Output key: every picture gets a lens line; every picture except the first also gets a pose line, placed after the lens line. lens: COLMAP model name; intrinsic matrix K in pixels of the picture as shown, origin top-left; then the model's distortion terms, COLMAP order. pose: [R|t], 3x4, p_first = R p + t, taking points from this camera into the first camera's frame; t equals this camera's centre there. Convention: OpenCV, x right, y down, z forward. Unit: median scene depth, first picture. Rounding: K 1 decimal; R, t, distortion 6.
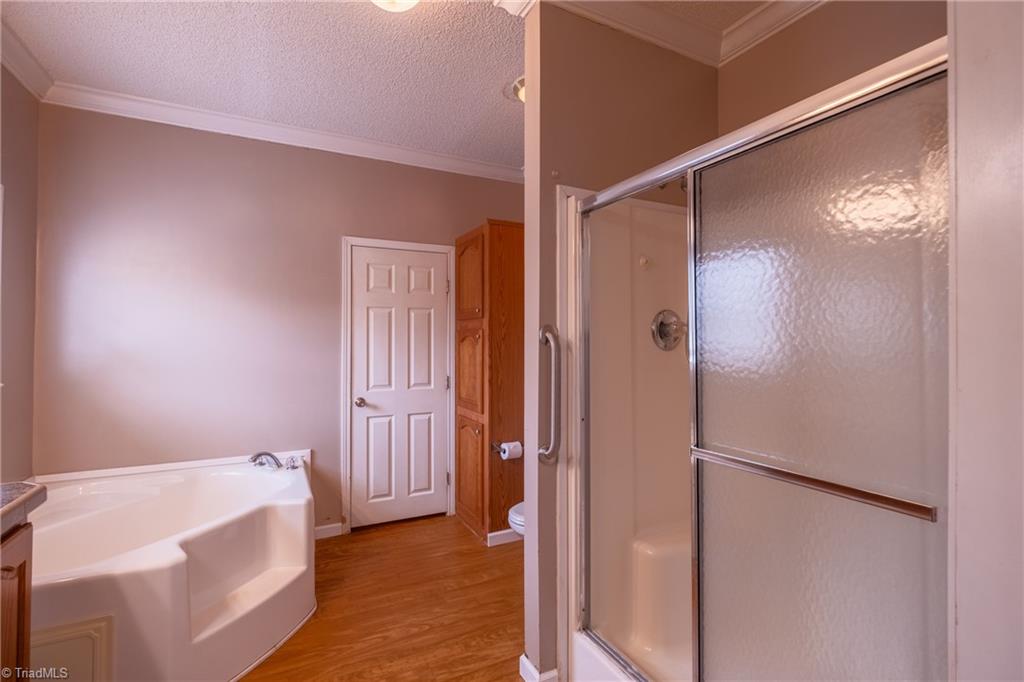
lens RADIAL K [[474.5, 0, 496.8], [0, 474.5, 335.3], [0, 0, 1]] dist [0.000405, 0.000031]
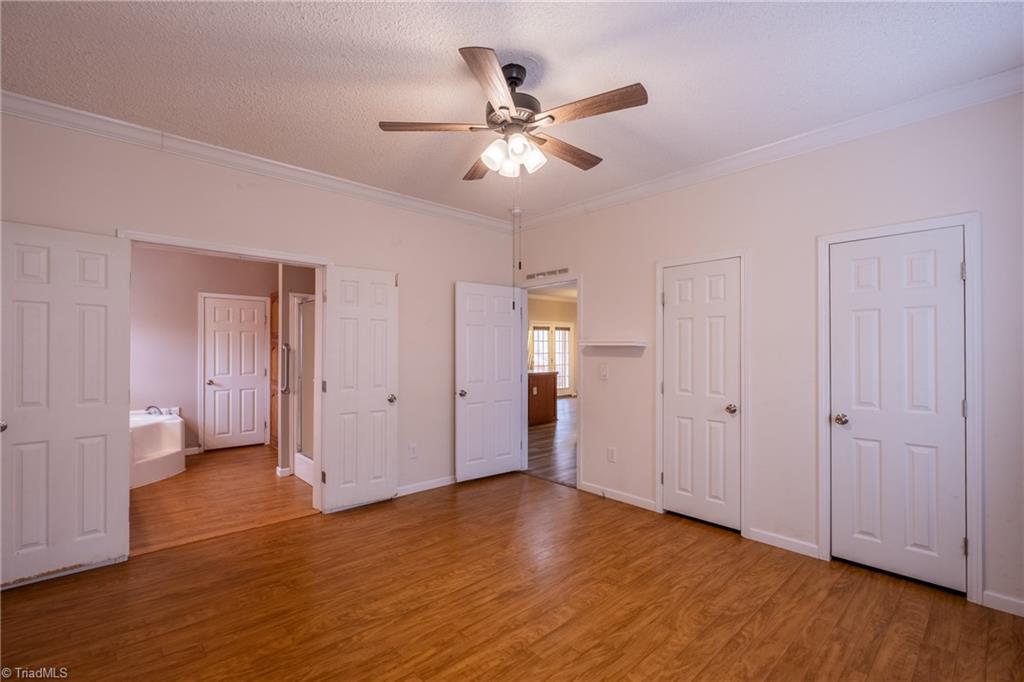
lens RADIAL K [[460.2, 0, 512.3], [0, 460.2, 348.0], [0, 0, 1]] dist [0.001905, 0.000250]
pose [[0.958774, 0.001490, 0.284165, 0.375439], [-0.004046, 0.999956, 0.008407, -0.014252], [-0.284141, -0.009210, 0.958738, -1.193469]]
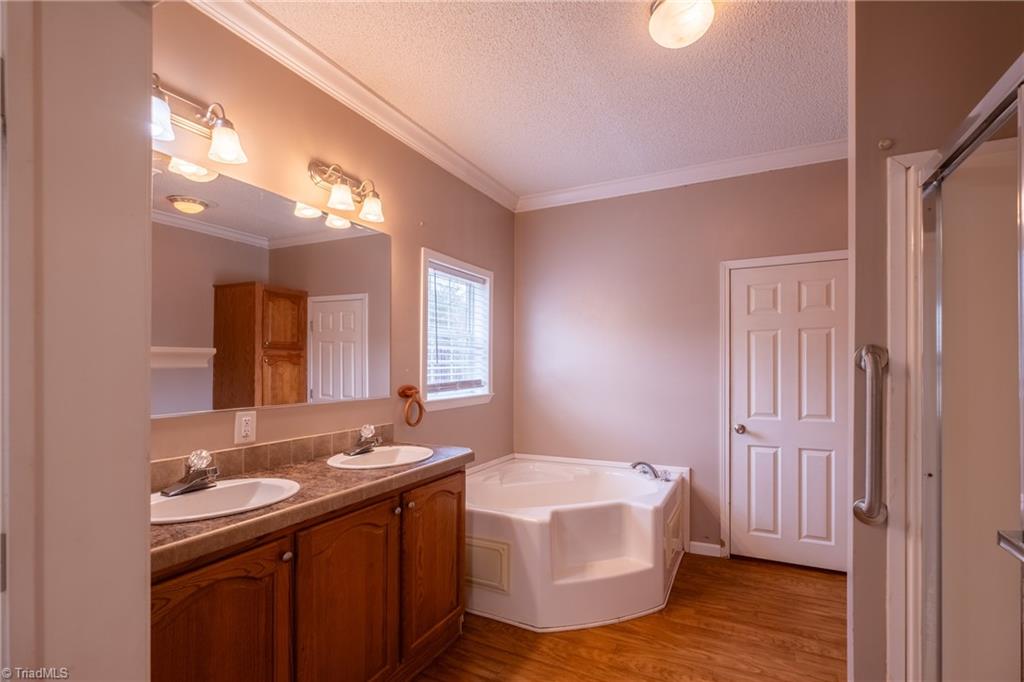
lens RADIAL K [[468.6, 0, 500.9], [0, 468.6, 366.7], [0, 0, 1]] dist [-0.015075, 0.000010]
pose [[0.593319, -0.001506, -0.804966, 0.219696], [0.011617, 0.999910, 0.006692, 0.001256], [0.804884, -0.013322, 0.593283, 0.042069]]
